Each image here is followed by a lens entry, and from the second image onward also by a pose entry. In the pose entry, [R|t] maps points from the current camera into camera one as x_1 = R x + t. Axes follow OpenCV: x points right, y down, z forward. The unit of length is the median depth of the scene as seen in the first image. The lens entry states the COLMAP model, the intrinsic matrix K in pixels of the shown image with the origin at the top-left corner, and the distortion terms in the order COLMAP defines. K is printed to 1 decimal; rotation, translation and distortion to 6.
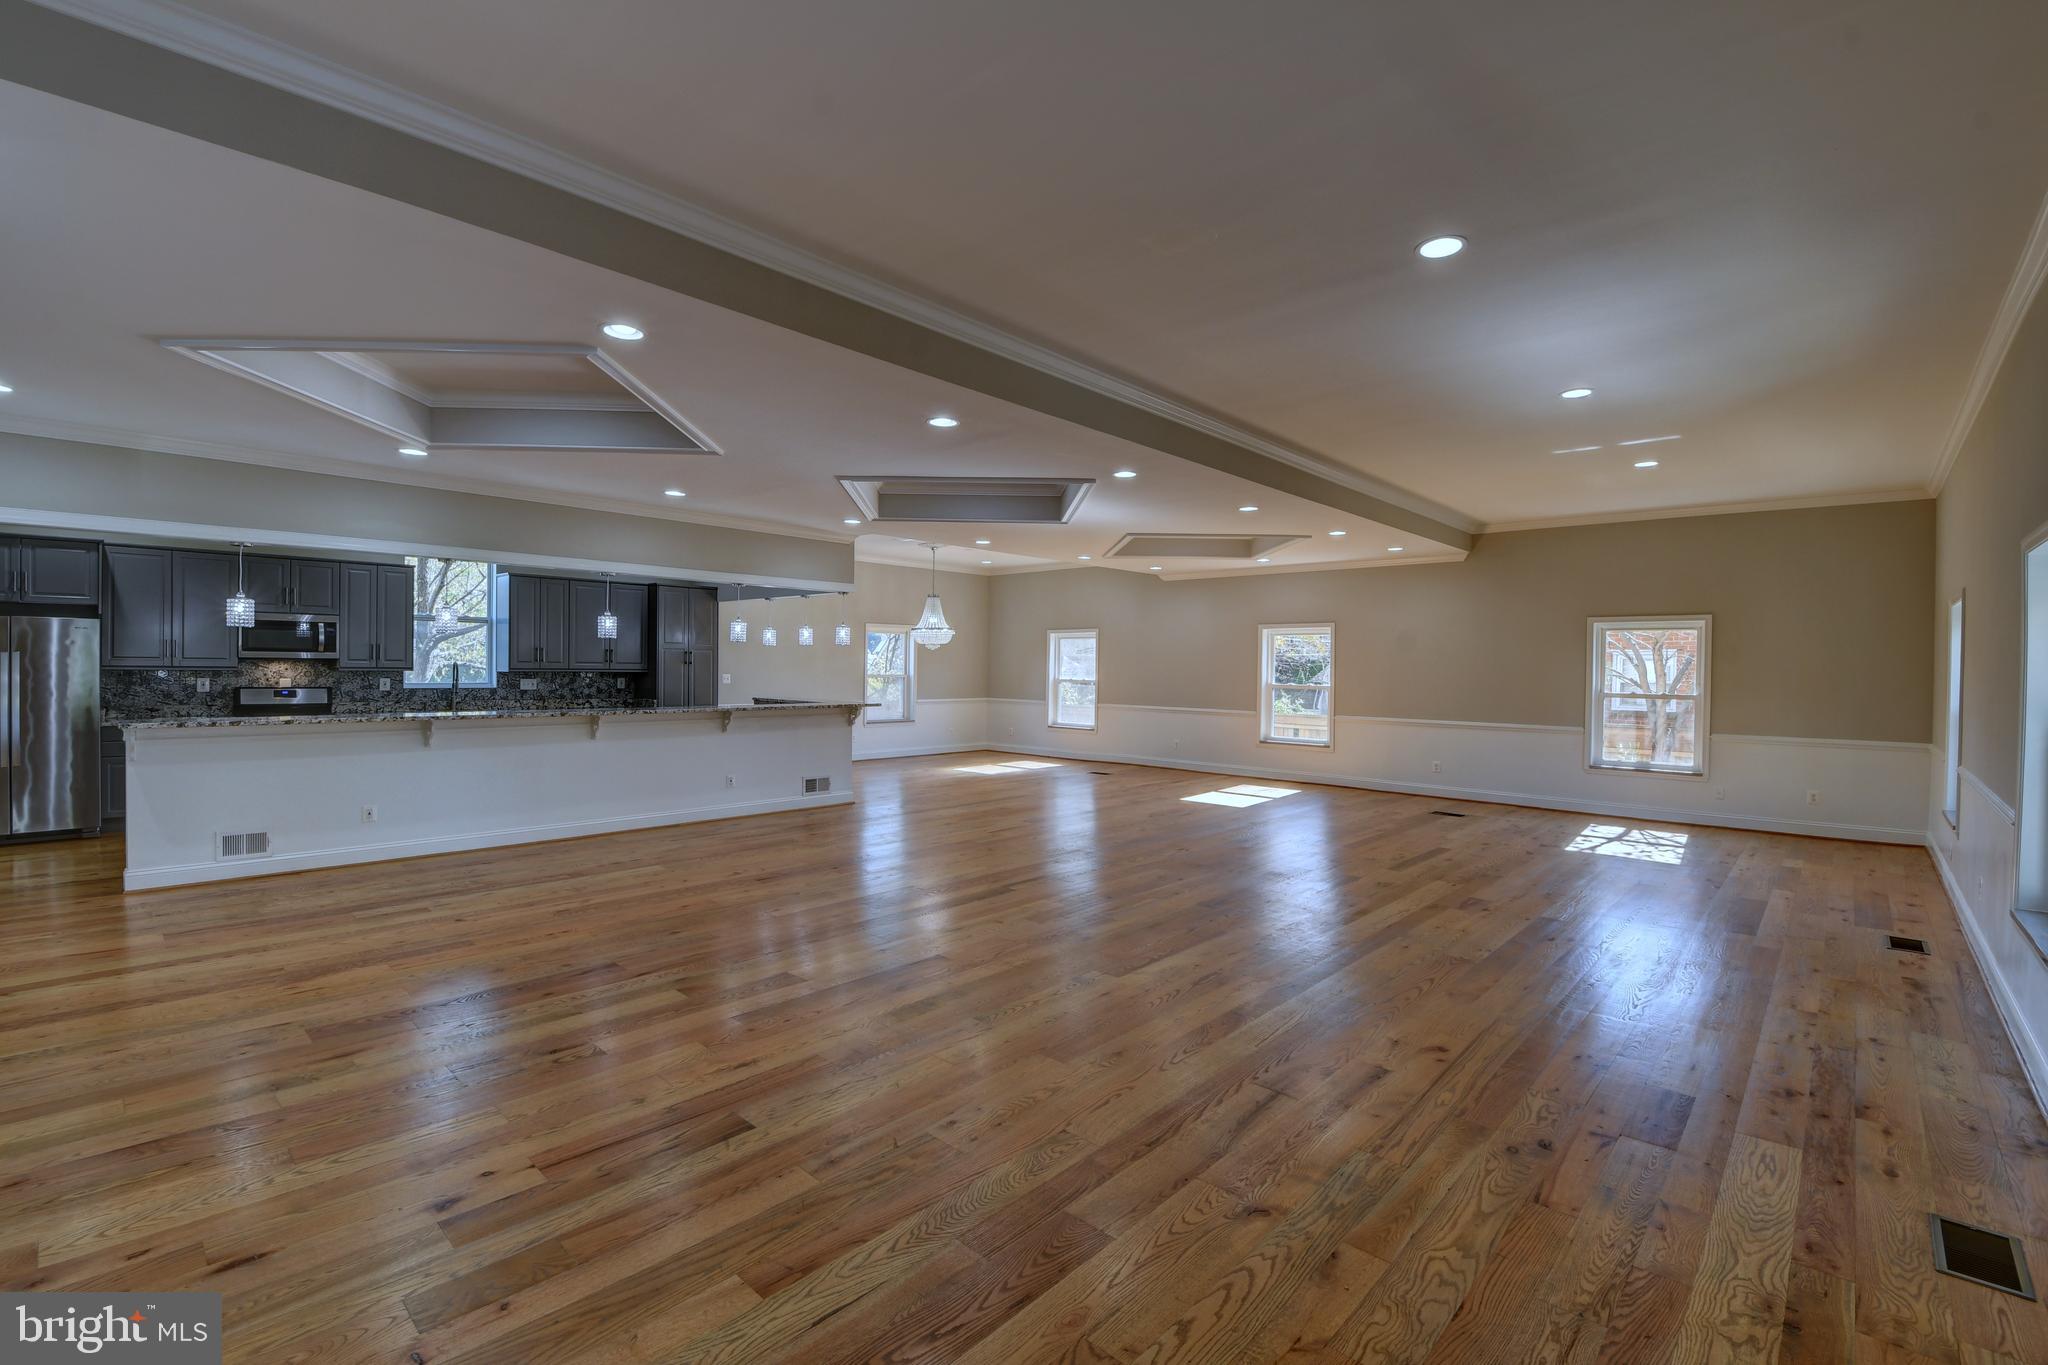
lens RADIAL K [[889.6, 0, 1016.5], [0, 889.6, 674.4], [0, 0, 1]] dist [-0.001804, -0.012509]
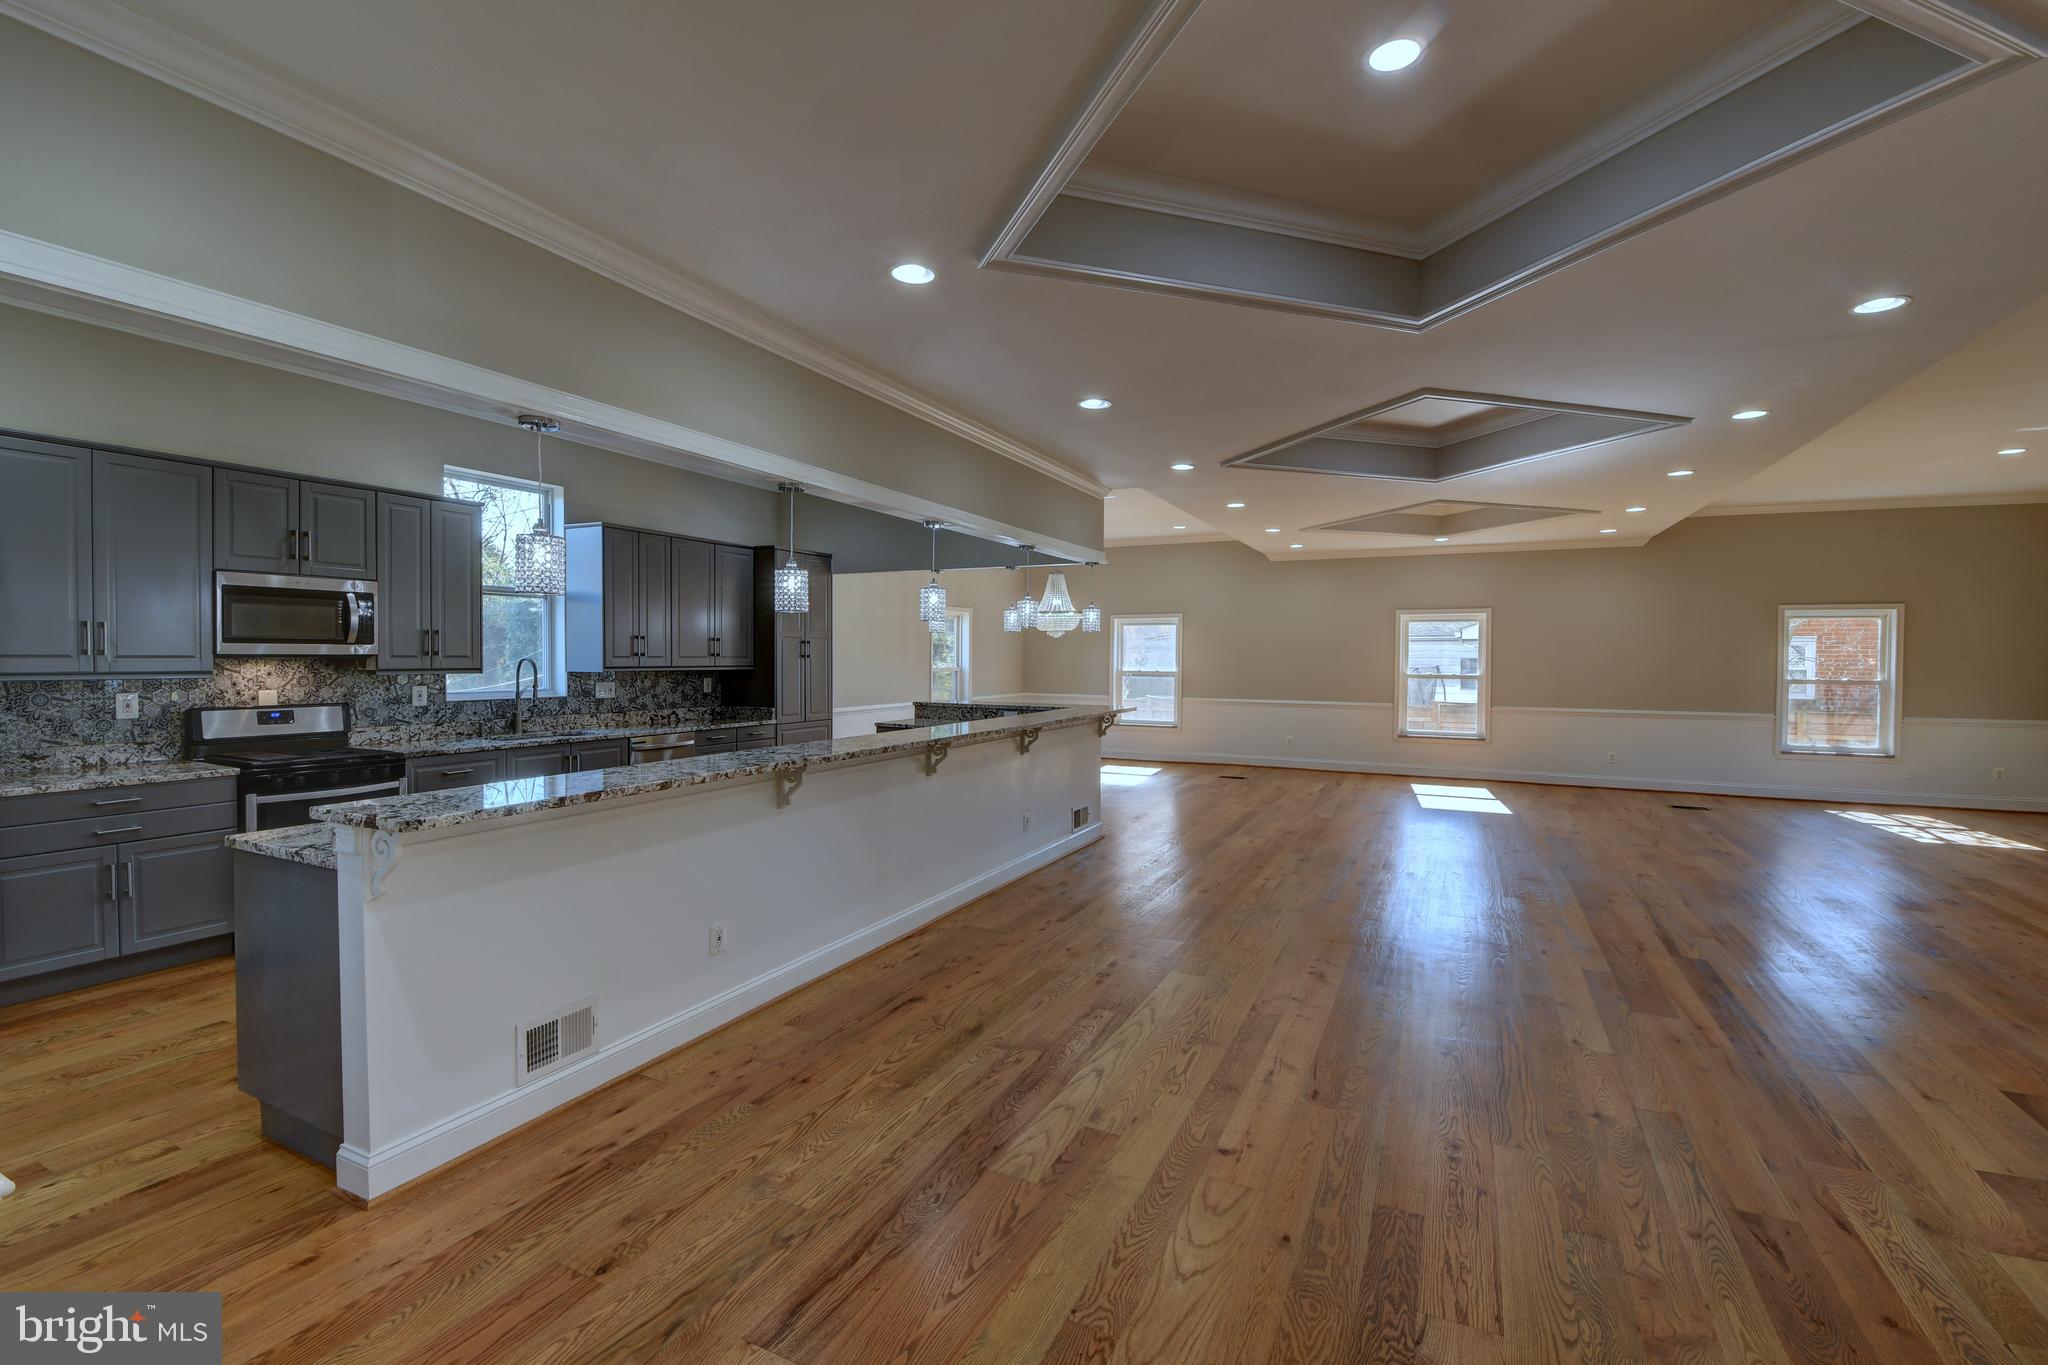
lens RADIAL K [[889.6, 0, 1015.0], [0, 889.6, 680.3], [0, 0, 1]] dist [-0.001804, -0.012509]
pose [[0.958485, -0.015560, 0.284719, -0.988574], [0.009527, 0.999700, 0.022561, -0.018937], [-0.284985, -0.018912, 0.958346, 0.588551]]
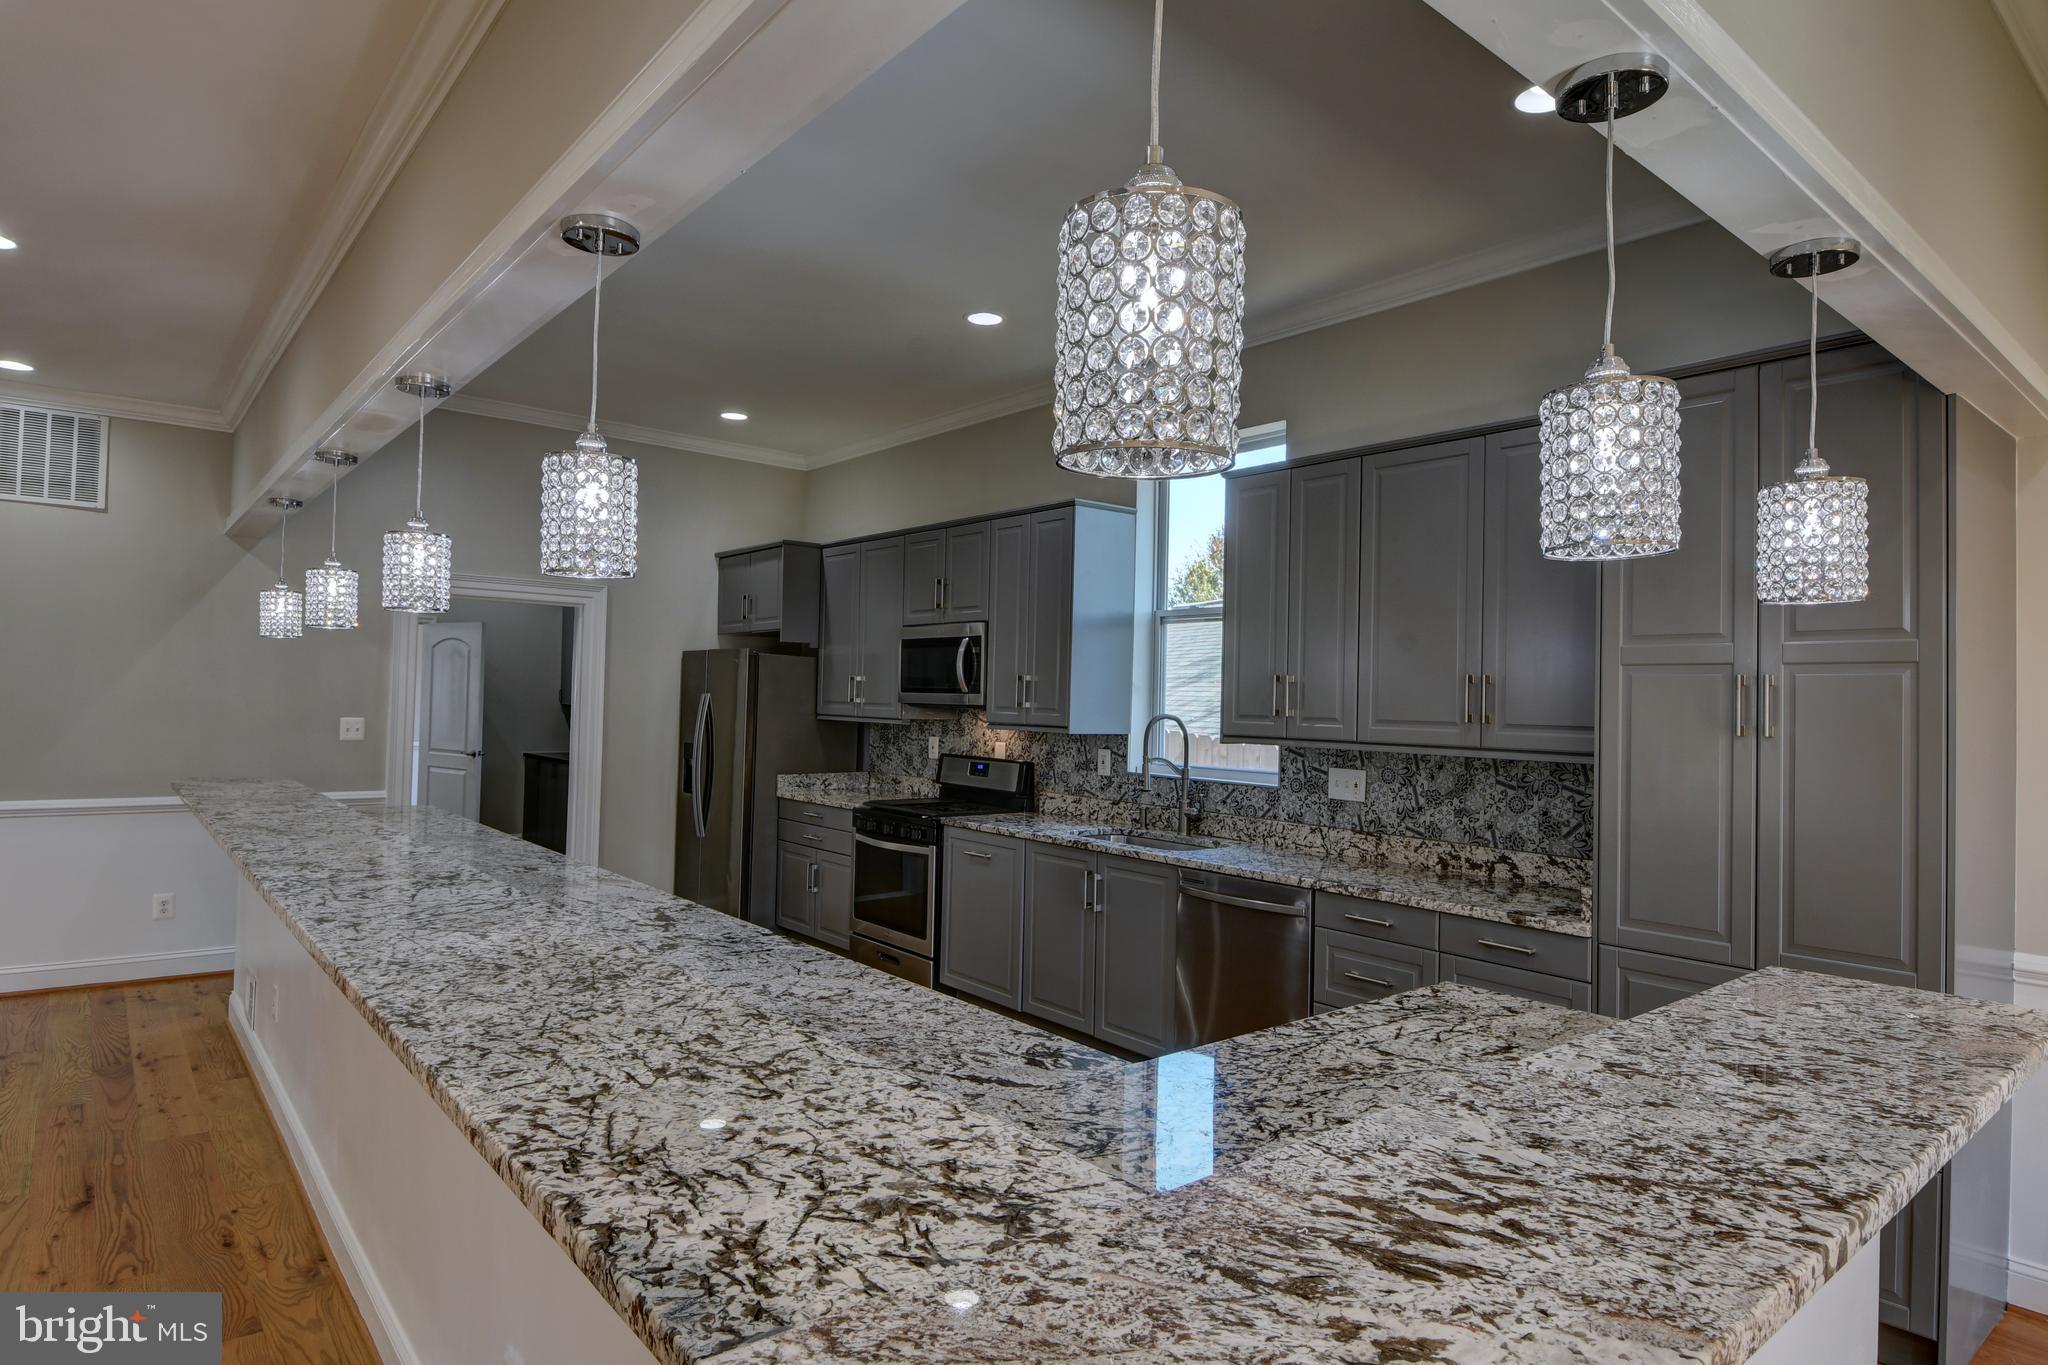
lens RADIAL K [[1134.5, 0, 1016.8], [0, 1134.5, 677.4], [0, 0, 1]] dist [0.002294, -0.009003]
pose [[-0.131538, -0.037163, -0.990614, -0.213141], [-0.036657, 0.998796, -0.032603, -0.025274], [0.990633, 0.032024, -0.132742, 2.075905]]
